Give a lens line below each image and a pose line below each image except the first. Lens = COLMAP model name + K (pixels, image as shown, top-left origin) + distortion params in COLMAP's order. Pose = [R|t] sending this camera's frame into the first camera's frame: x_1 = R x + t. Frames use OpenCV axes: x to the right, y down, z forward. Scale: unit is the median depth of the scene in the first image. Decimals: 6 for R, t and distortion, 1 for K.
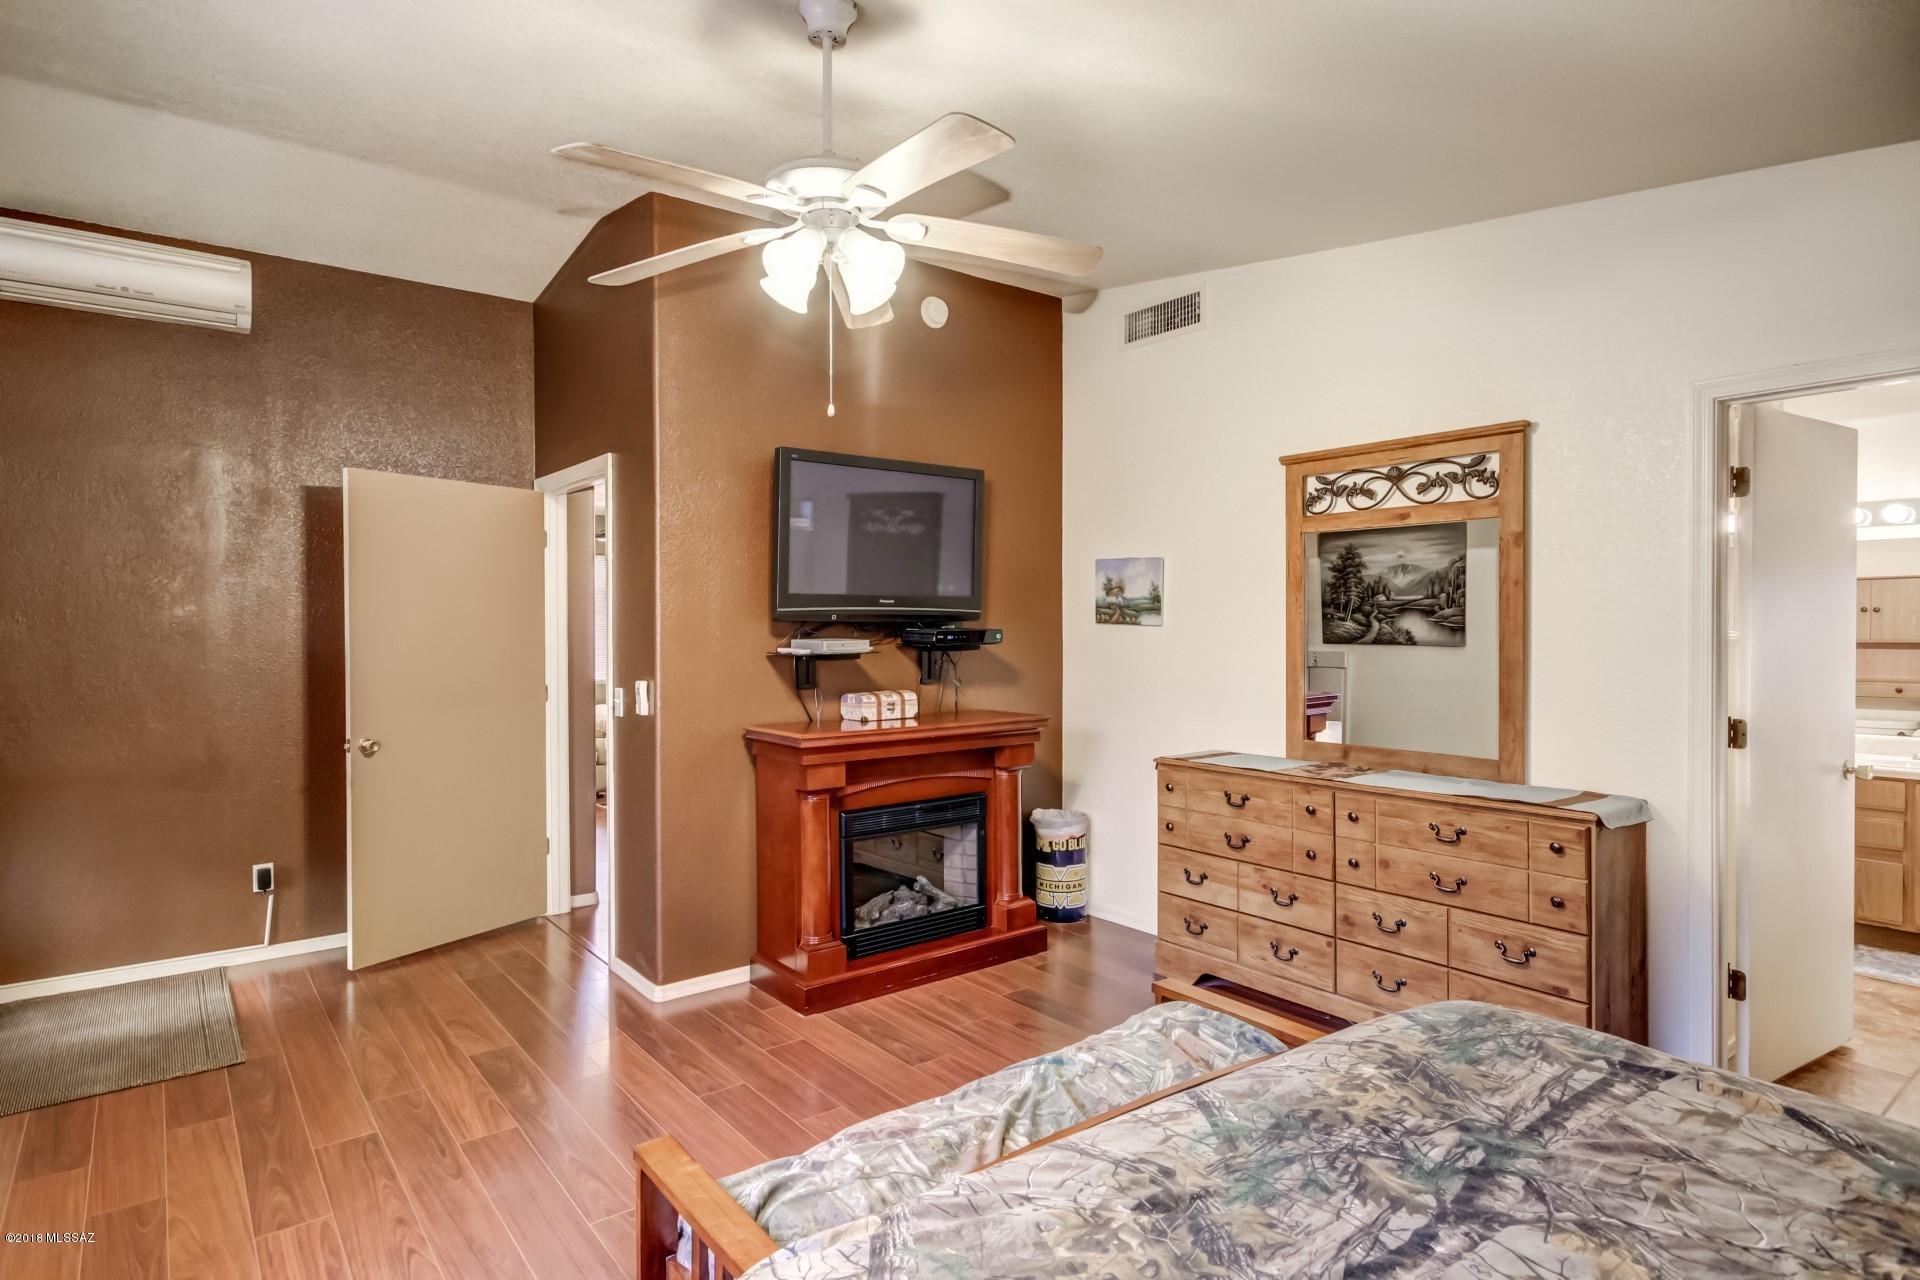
lens RADIAL K [[1031.6, 0, 952.8], [0, 1031.6, 635.0], [0, 0, 1]] dist [0.004022, 0.000227]
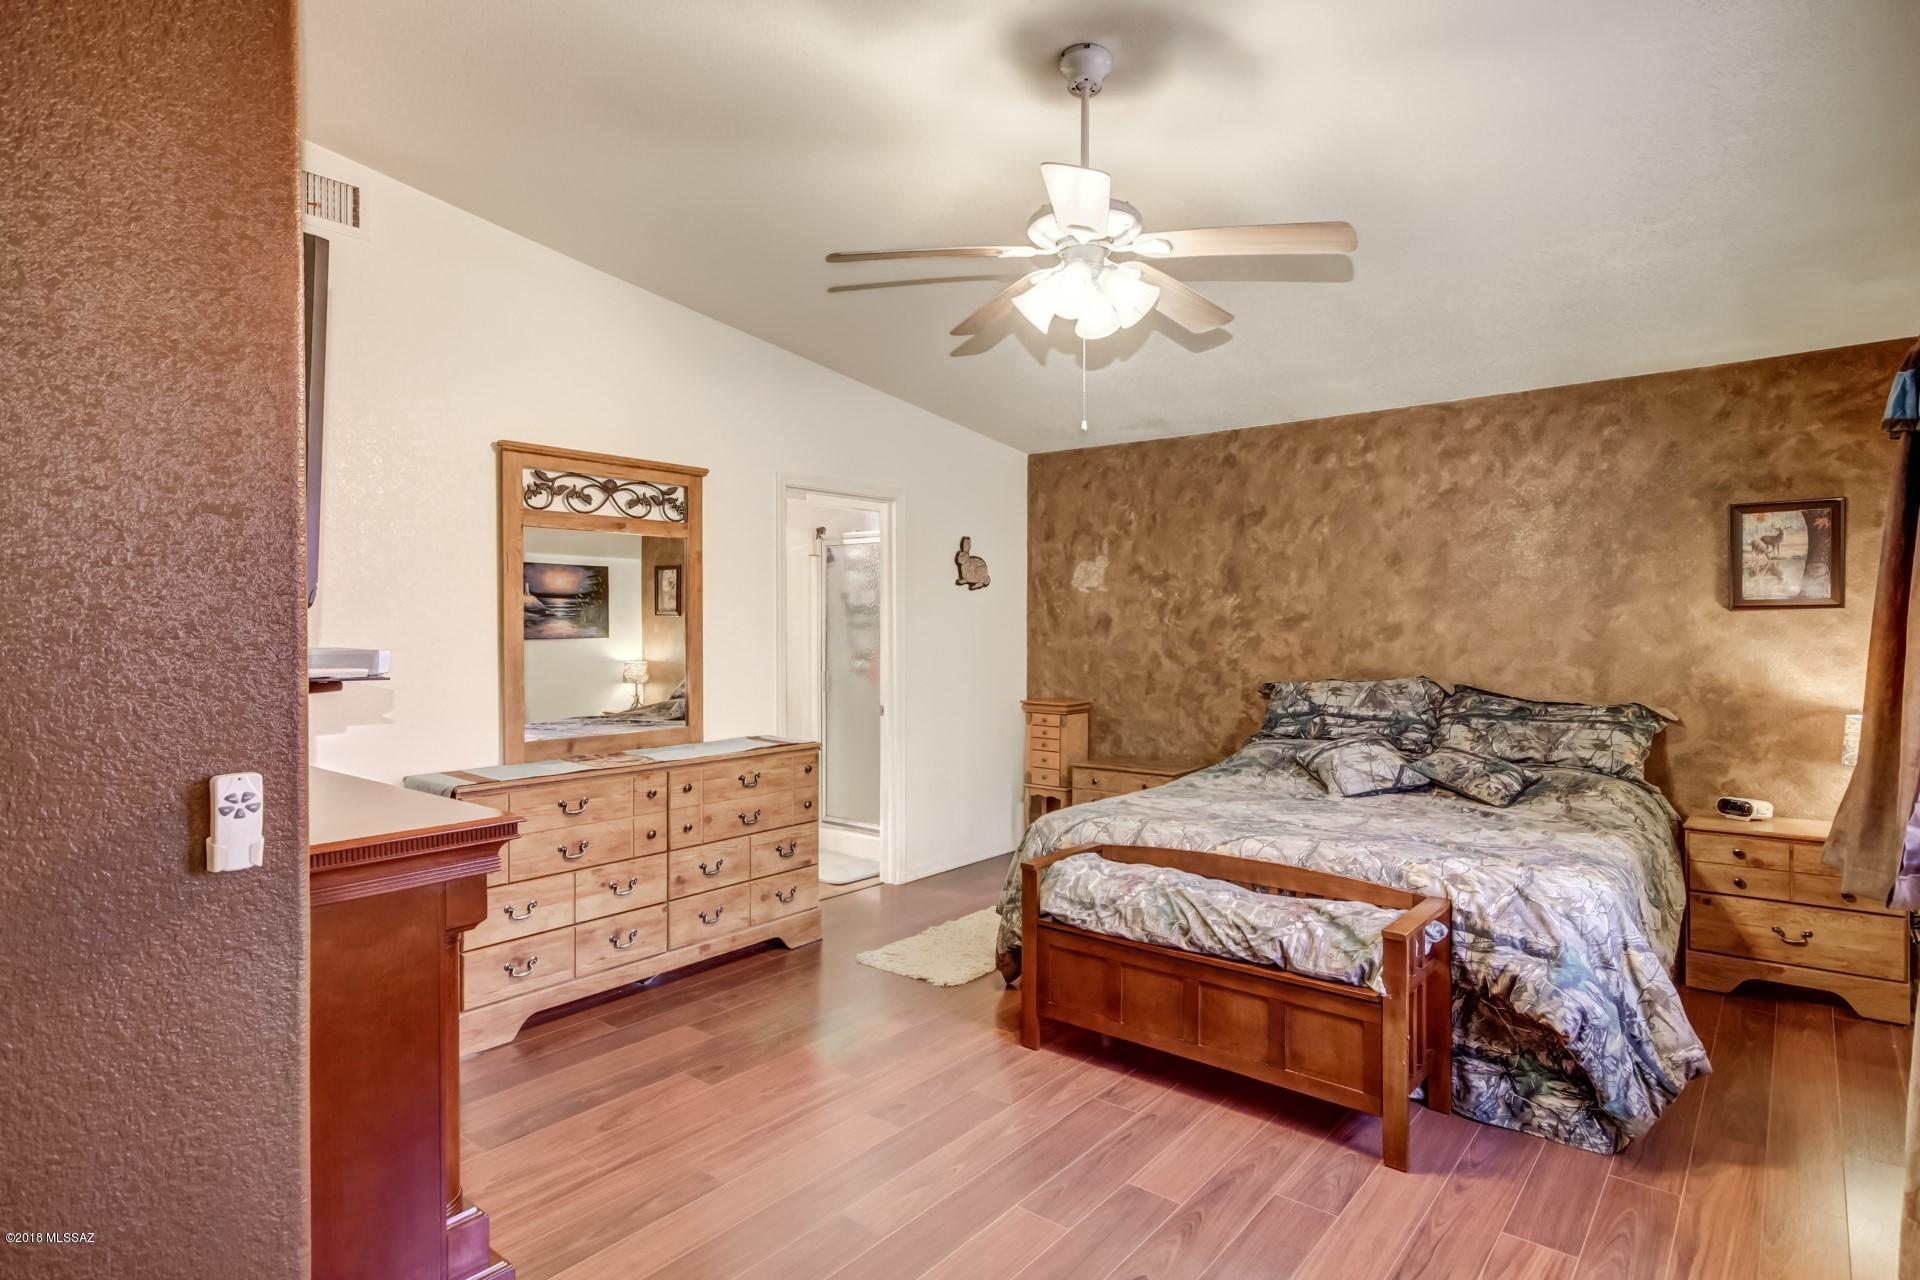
lens RADIAL K [[1031.6, 0, 953.6], [0, 1031.6, 631.0], [0, 0, 1]] dist [0.004022, 0.000227]
pose [[-0.225128, -0.009771, 0.974280, -0.763367], [0.008797, 0.999889, 0.012061, -0.010287], [-0.974289, 0.011286, -0.225017, 0.919381]]
